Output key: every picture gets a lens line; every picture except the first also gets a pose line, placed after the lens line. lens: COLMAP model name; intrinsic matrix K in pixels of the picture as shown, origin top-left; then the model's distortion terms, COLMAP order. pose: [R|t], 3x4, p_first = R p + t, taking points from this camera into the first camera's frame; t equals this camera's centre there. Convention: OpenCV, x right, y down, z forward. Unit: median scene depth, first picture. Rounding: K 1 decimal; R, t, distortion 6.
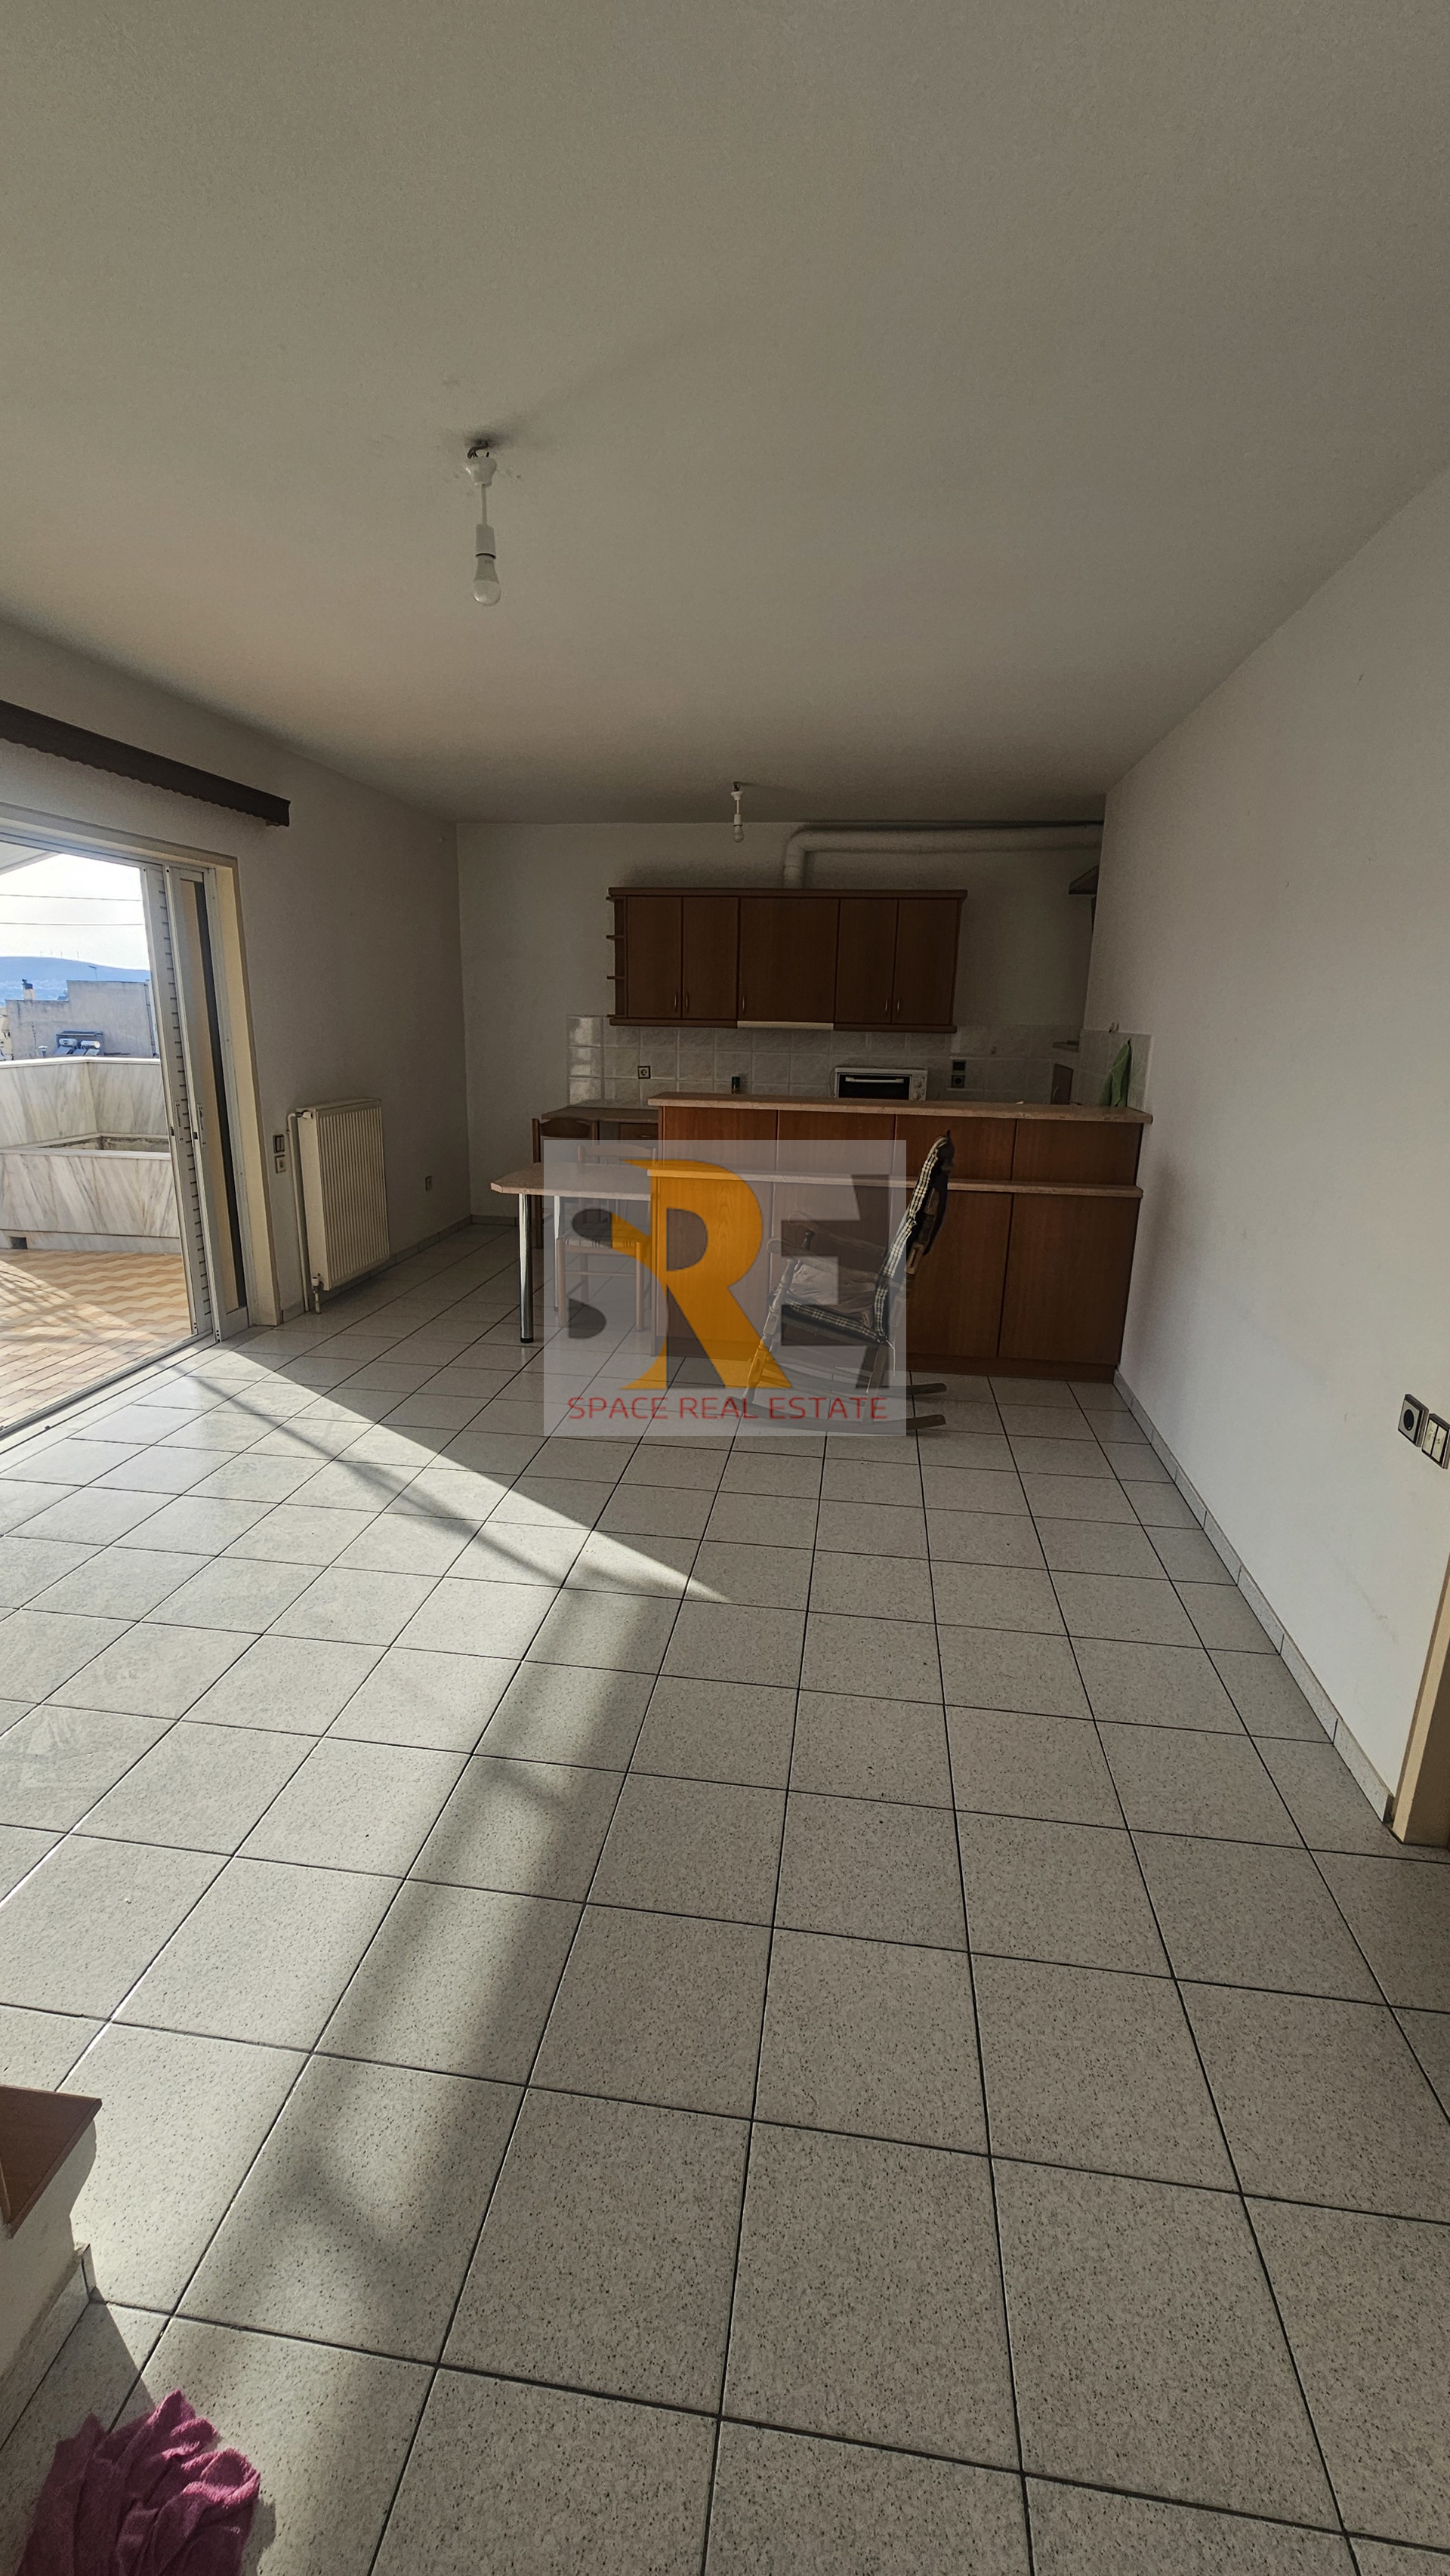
lens RADIAL K [[1050.7, 0, 720.0], [0, 1050.7, 1291.2], [0, 0, 1]] dist [0.000478, -0.000604]
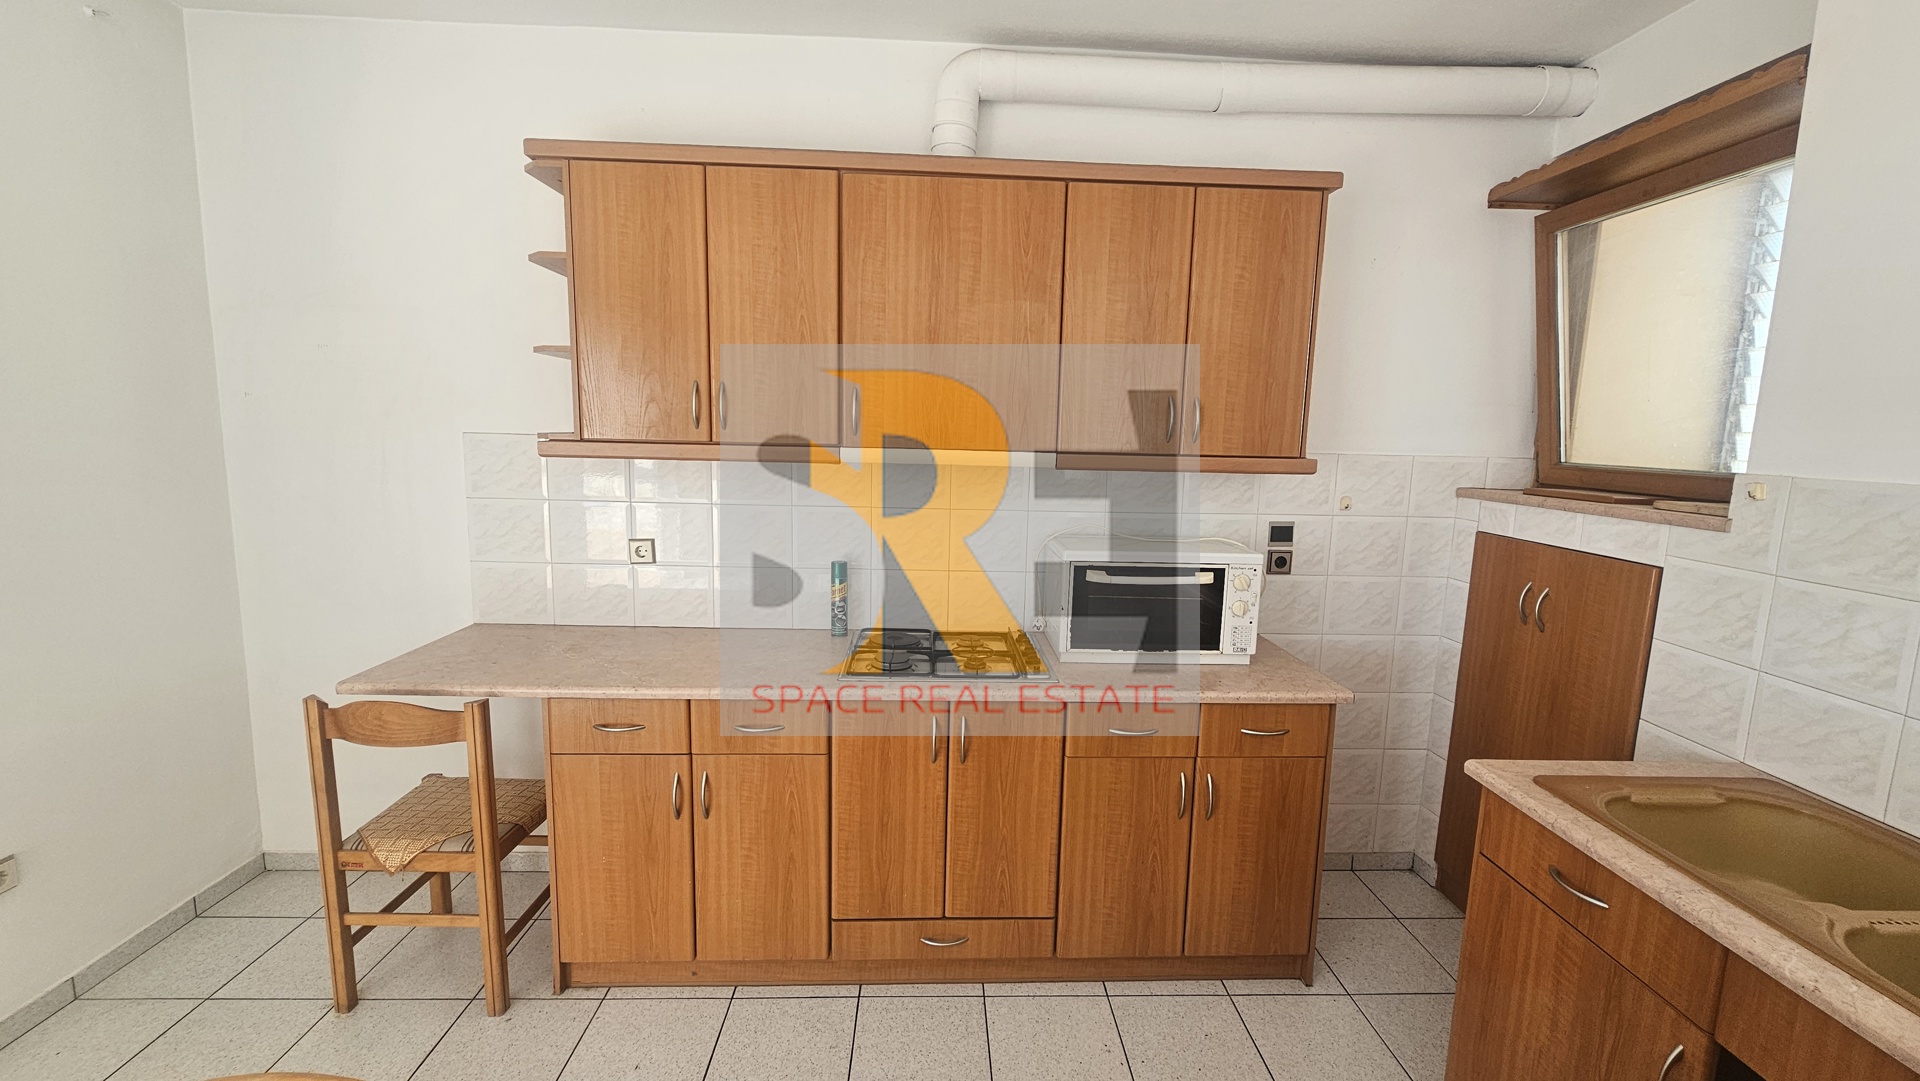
lens RADIAL K [[783.3, 0, 968.7], [0, 783.3, 539.9], [0, 0, 1]] dist [0.000478, -0.000604]
pose [[0.984676, -0.018048, 0.173459, 0.012151], [0.038248, 0.992764, -0.113830, -0.180892], [-0.170149, 0.118720, 0.978241, 0.680281]]
